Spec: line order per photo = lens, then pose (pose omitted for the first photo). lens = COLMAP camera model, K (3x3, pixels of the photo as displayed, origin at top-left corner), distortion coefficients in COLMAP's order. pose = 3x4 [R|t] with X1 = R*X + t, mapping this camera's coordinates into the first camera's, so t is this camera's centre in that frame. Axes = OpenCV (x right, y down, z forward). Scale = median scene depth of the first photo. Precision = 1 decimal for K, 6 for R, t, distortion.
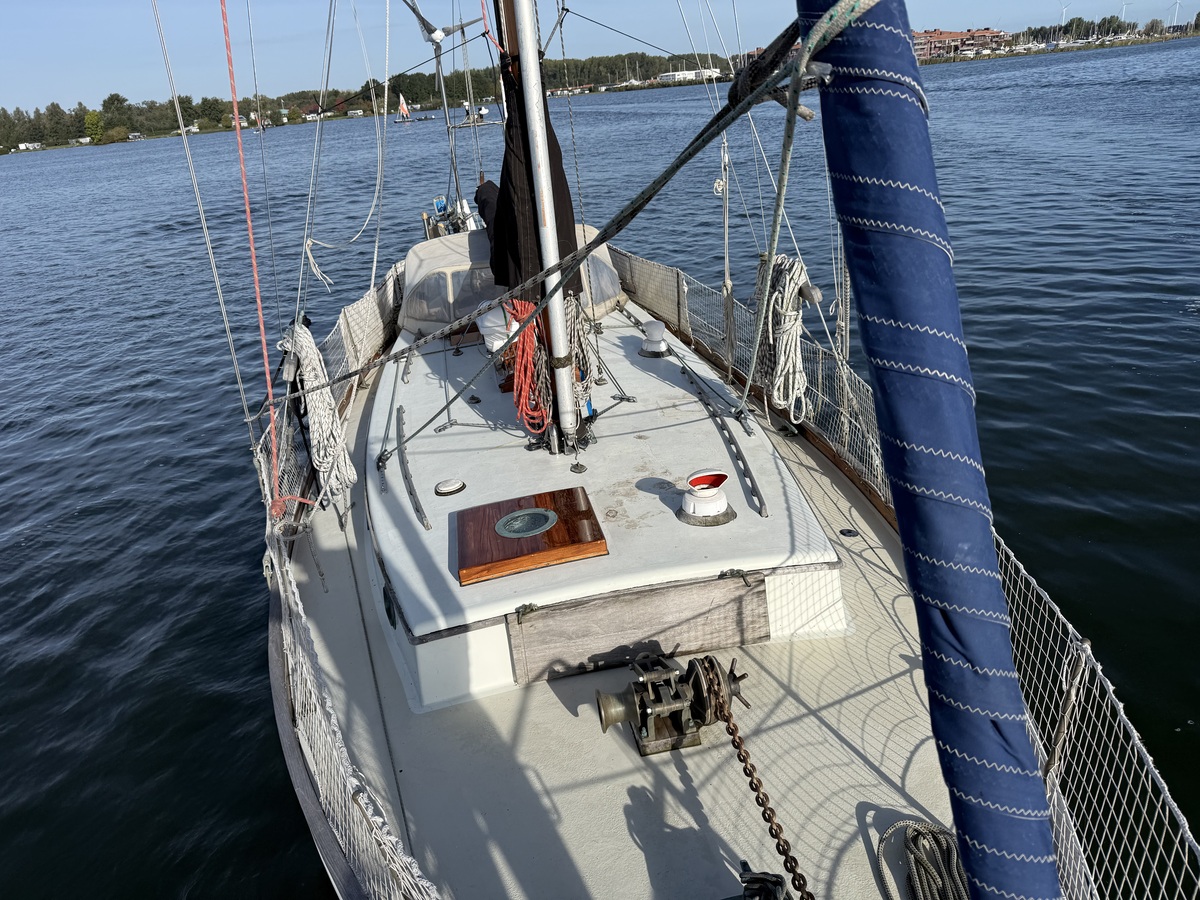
lens RADIAL K [[844.7, 0, 600.4], [0, 844.7, 452.9], [0, 0, 1]] dist [0.117952, -0.165828]
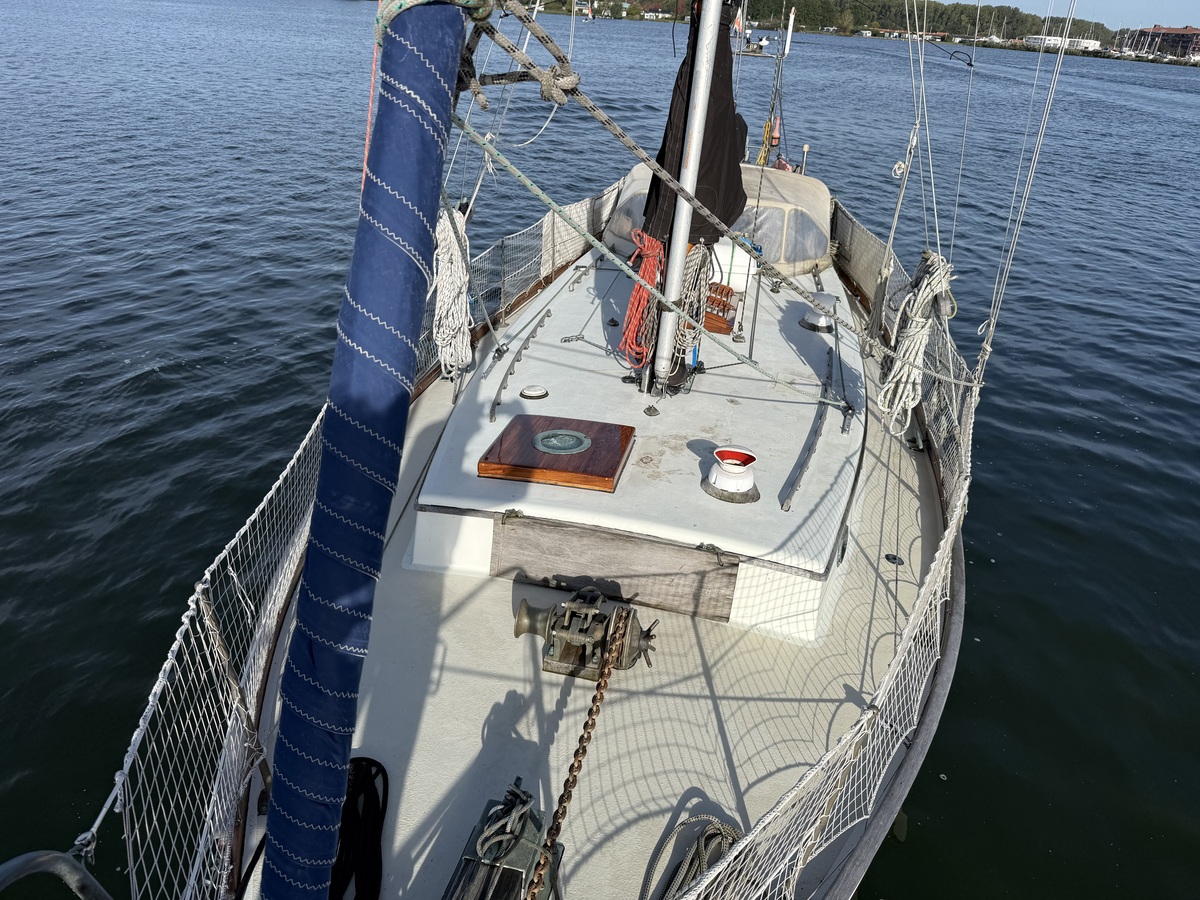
lens RADIAL K [[844.7, 0, 600.4], [0, 844.7, 452.9], [0, 0, 1]] dist [0.117952, -0.165828]
pose [[0.916266, 0.308532, -0.255469, 0.191895], [-0.287455, 0.950612, 0.117073, -0.035078], [0.278973, -0.033834, 0.959703, -0.004003]]
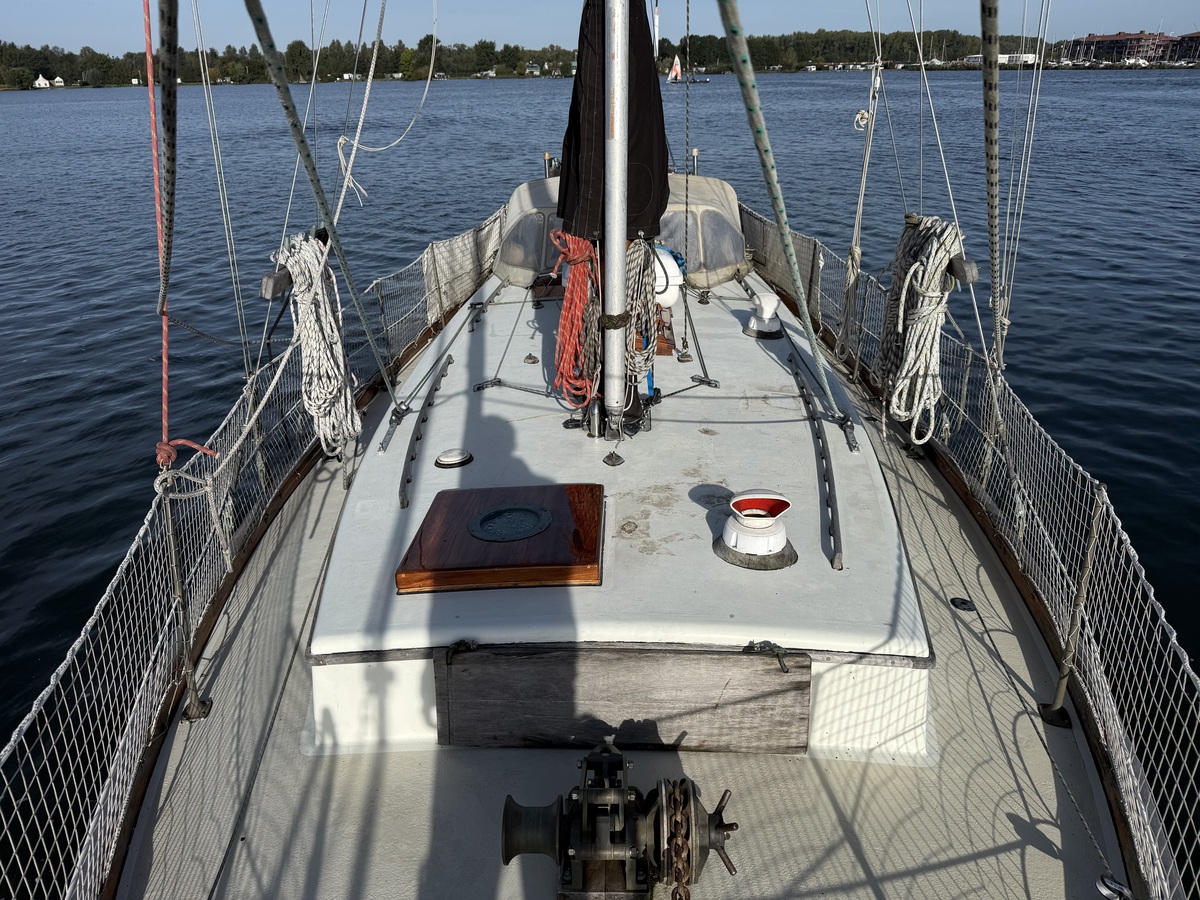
lens RADIAL K [[843.0, 0, 595.2], [0, 843.0, 455.8], [0, 0, 1]] dist [0.122795, -0.226712]
pose [[0.975300, 0.151352, -0.160880, 0.081320], [-0.146619, 0.988345, 0.040961, -0.014198], [0.165205, -0.016361, 0.986124, 0.226055]]
